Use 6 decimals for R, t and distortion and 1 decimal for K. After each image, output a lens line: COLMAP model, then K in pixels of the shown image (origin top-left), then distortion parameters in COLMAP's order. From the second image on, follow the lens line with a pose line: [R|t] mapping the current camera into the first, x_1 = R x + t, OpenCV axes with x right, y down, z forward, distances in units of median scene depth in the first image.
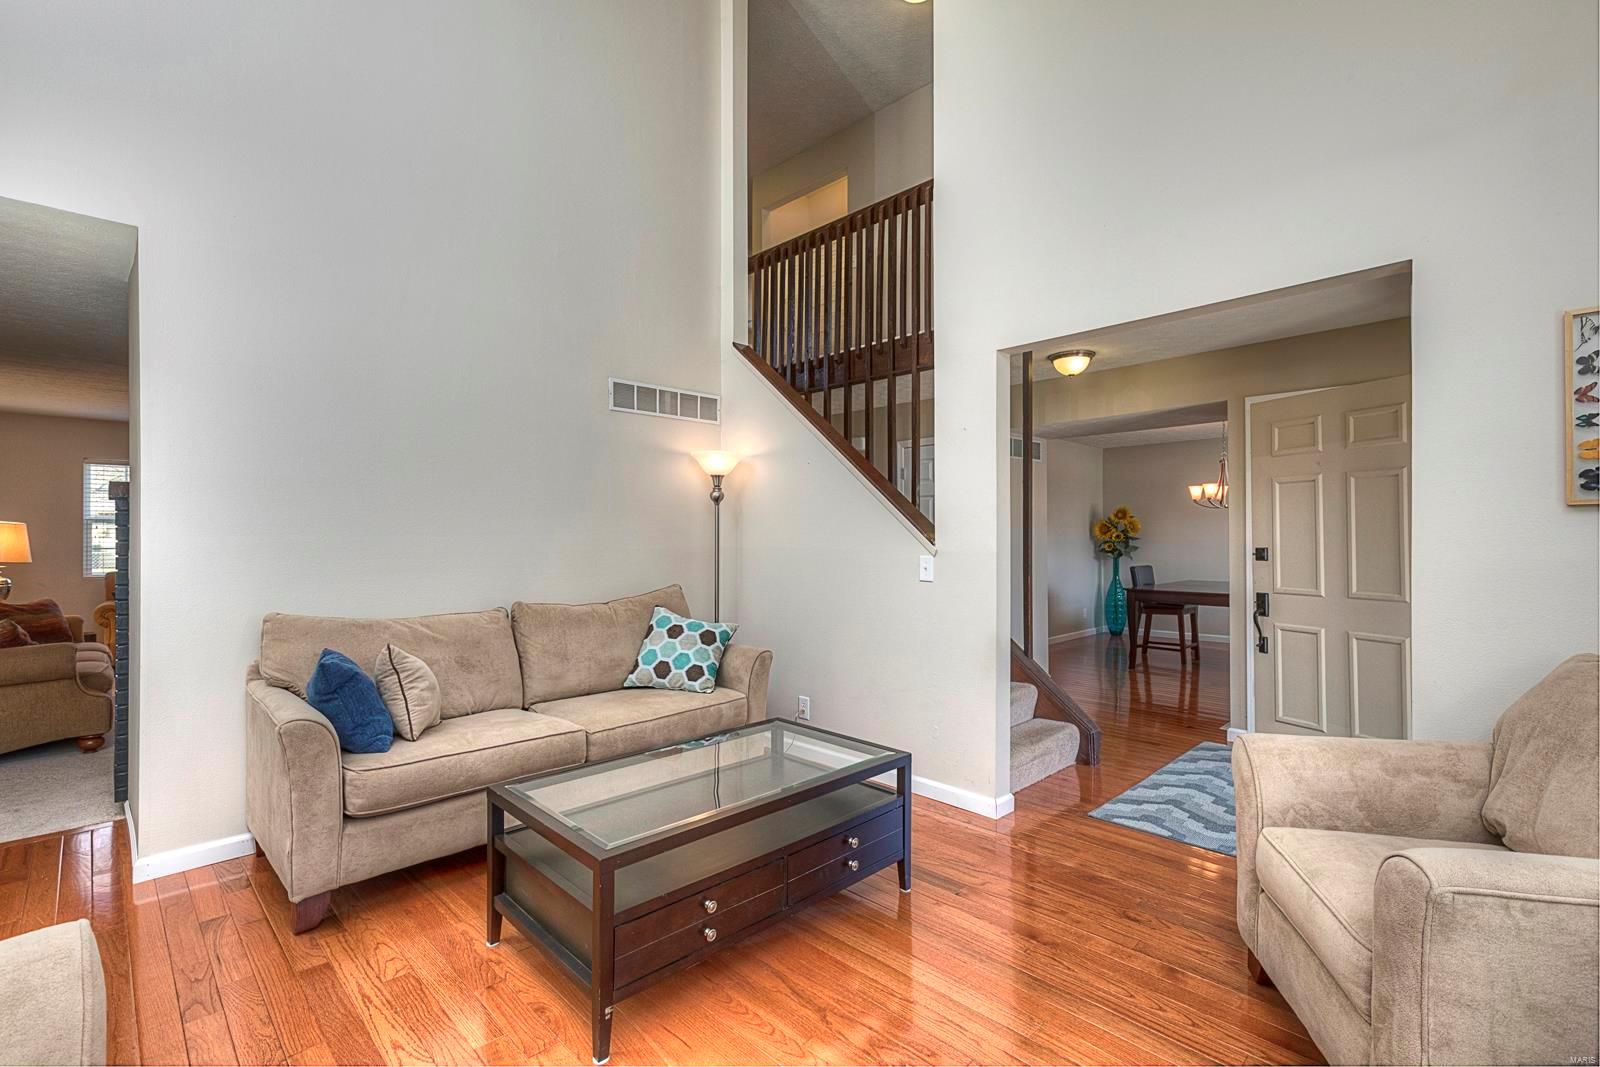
lens RADIAL K [[731.8, 0, 800.0], [0, 731.8, 533.5], [0, 0, 1]] dist [0.001204, -0.000018]
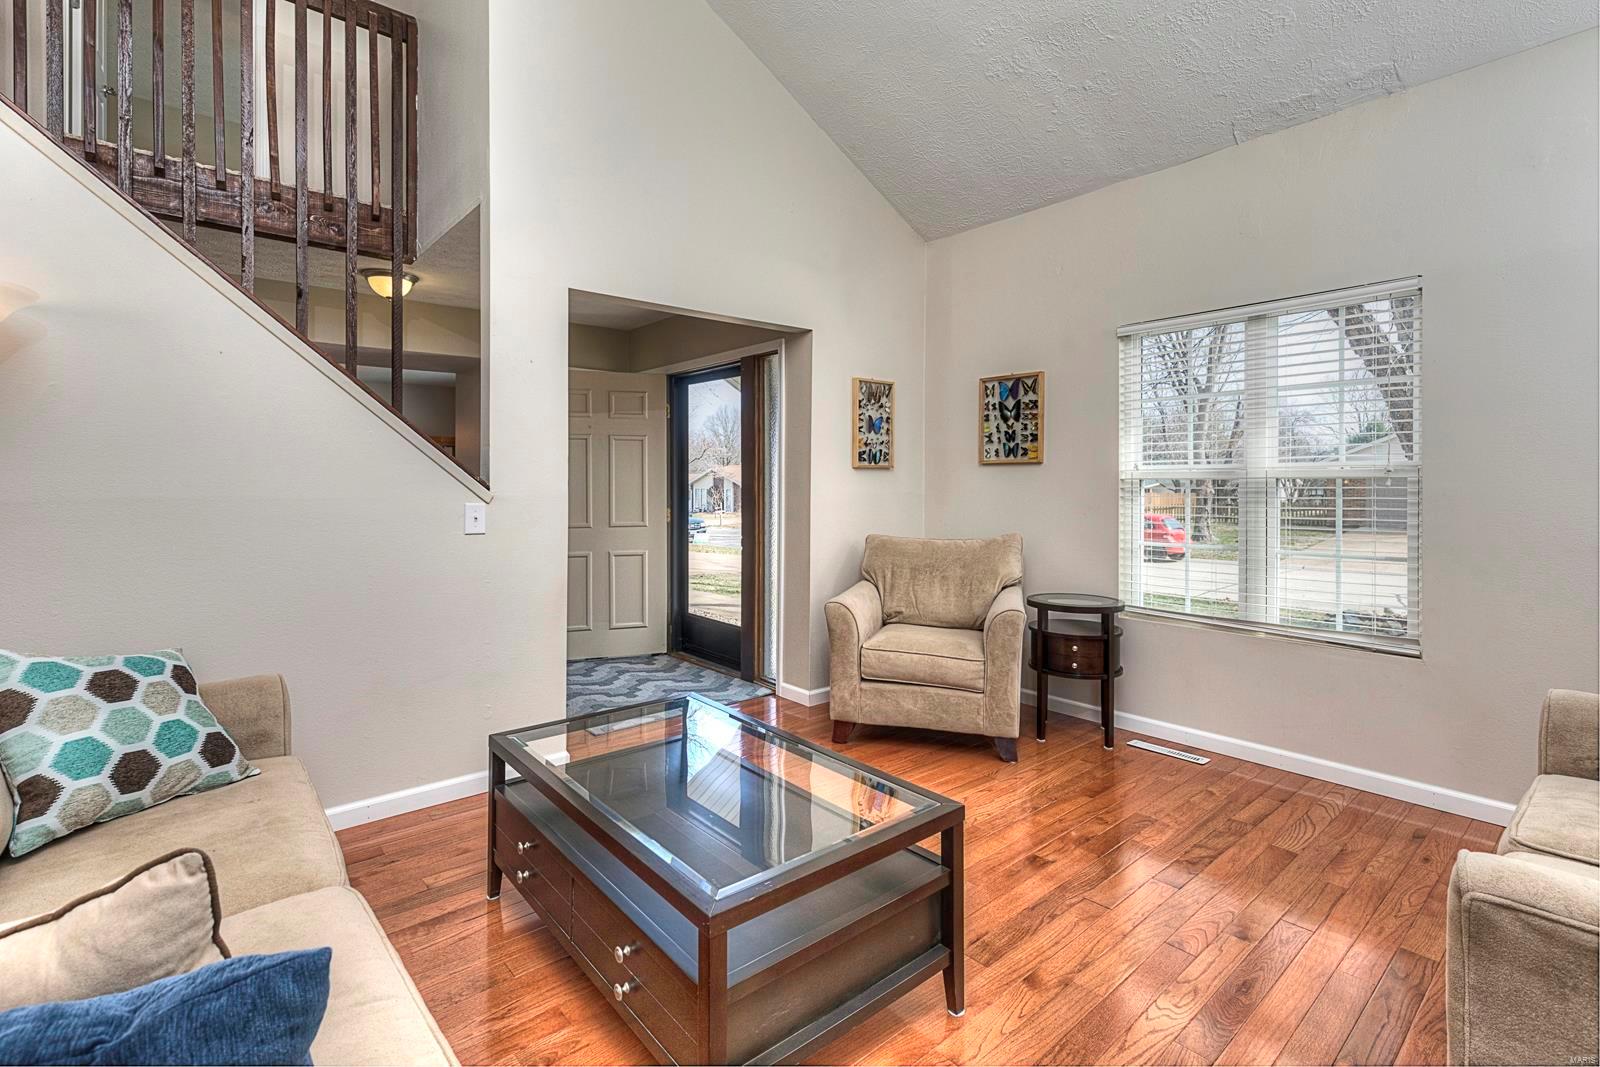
lens RADIAL K [[720.9, 0, 793.9], [0, 720.9, 484.3], [0, 0, 1]] dist [0.002576, -0.000241]
pose [[0.093586, 0.003560, 0.995605, -0.591776], [-0.005398, 0.999981, -0.003069, 0.010423], [-0.995597, -0.005087, 0.093603, 0.562493]]
